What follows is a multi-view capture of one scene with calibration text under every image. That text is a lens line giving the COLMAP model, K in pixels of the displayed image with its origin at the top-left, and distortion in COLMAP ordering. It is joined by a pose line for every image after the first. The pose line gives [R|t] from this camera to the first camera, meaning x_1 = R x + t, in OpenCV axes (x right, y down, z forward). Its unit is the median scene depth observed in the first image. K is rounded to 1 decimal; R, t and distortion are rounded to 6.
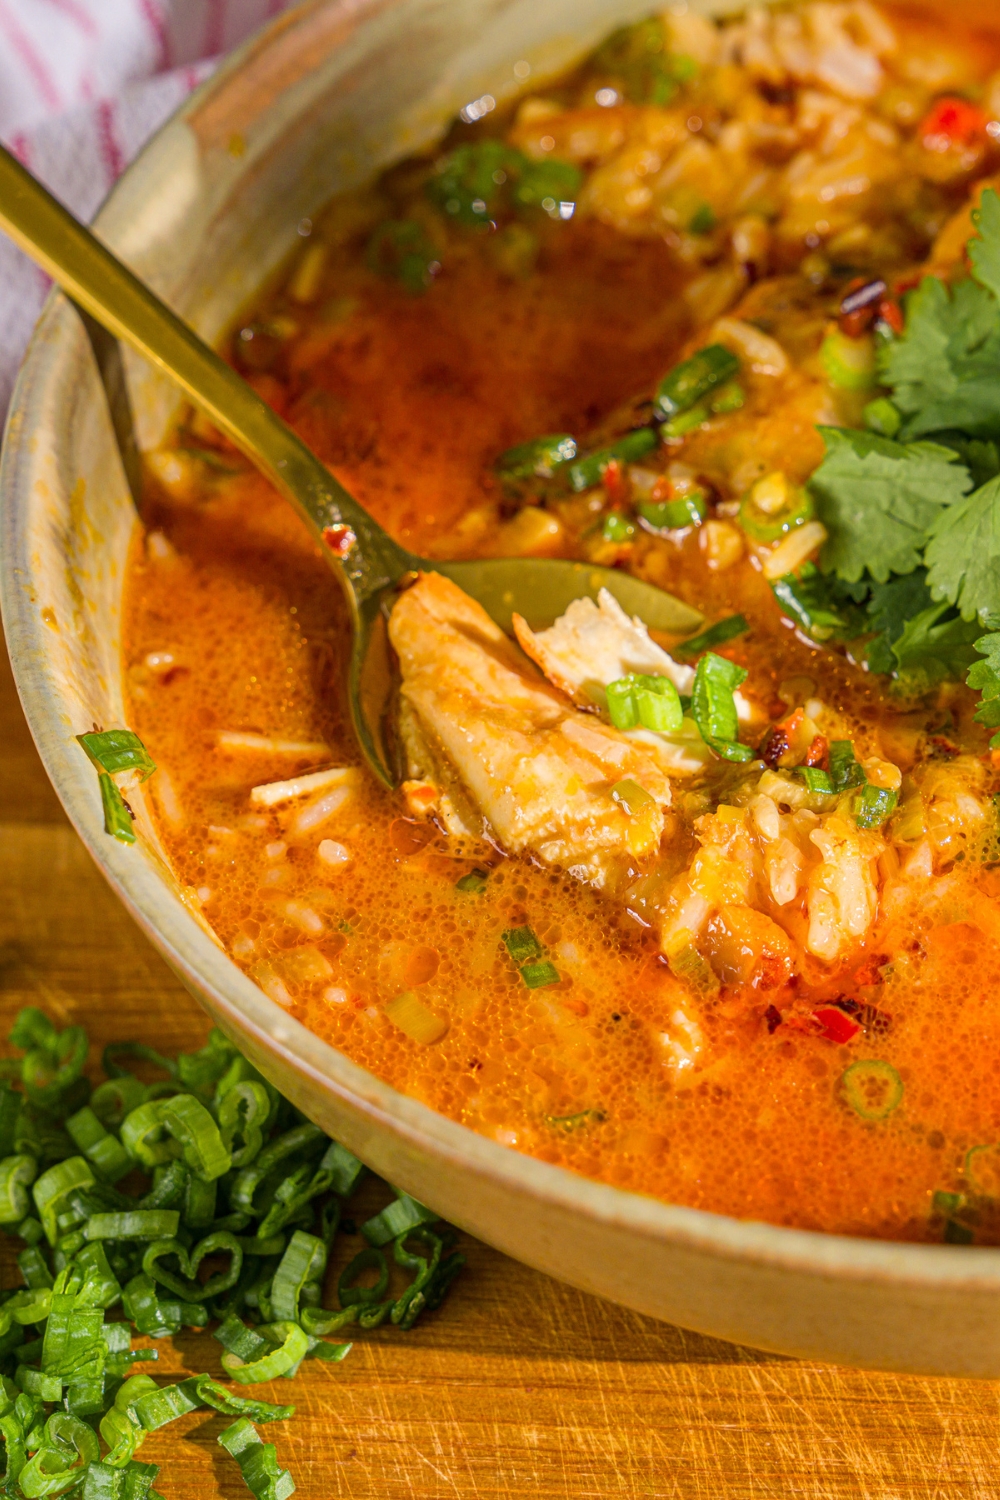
lens RADIAL K [[3496.7, 0, 645.1], [0, 3496.7, 748.9], [0, 0, 1]] dist [-0.042424, -0.059947]
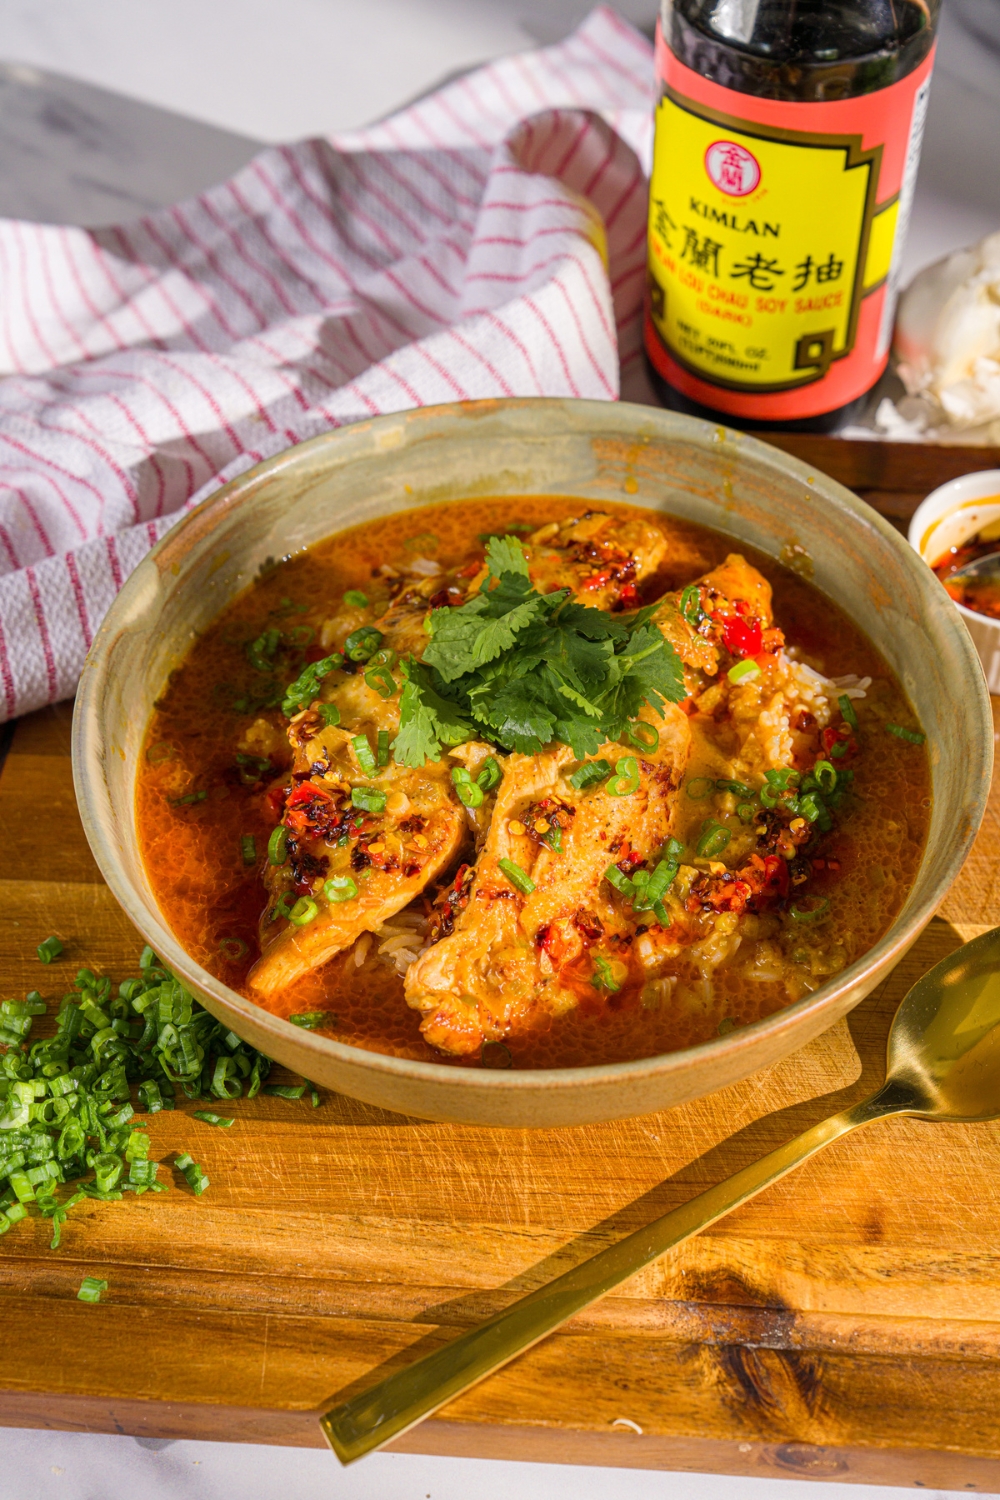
lens RADIAL K [[2128.0, 0, 500.0], [0, 2128.0, 750.0], [0, 0, 1]] dist [-0.032831, -0.081351]
pose [[0.998611, -0.006312, 0.052302, 0.016165], [0.007249, 0.999816, -0.017742, -0.040405], [-0.052180, 0.018096, 0.998474, -0.372514]]
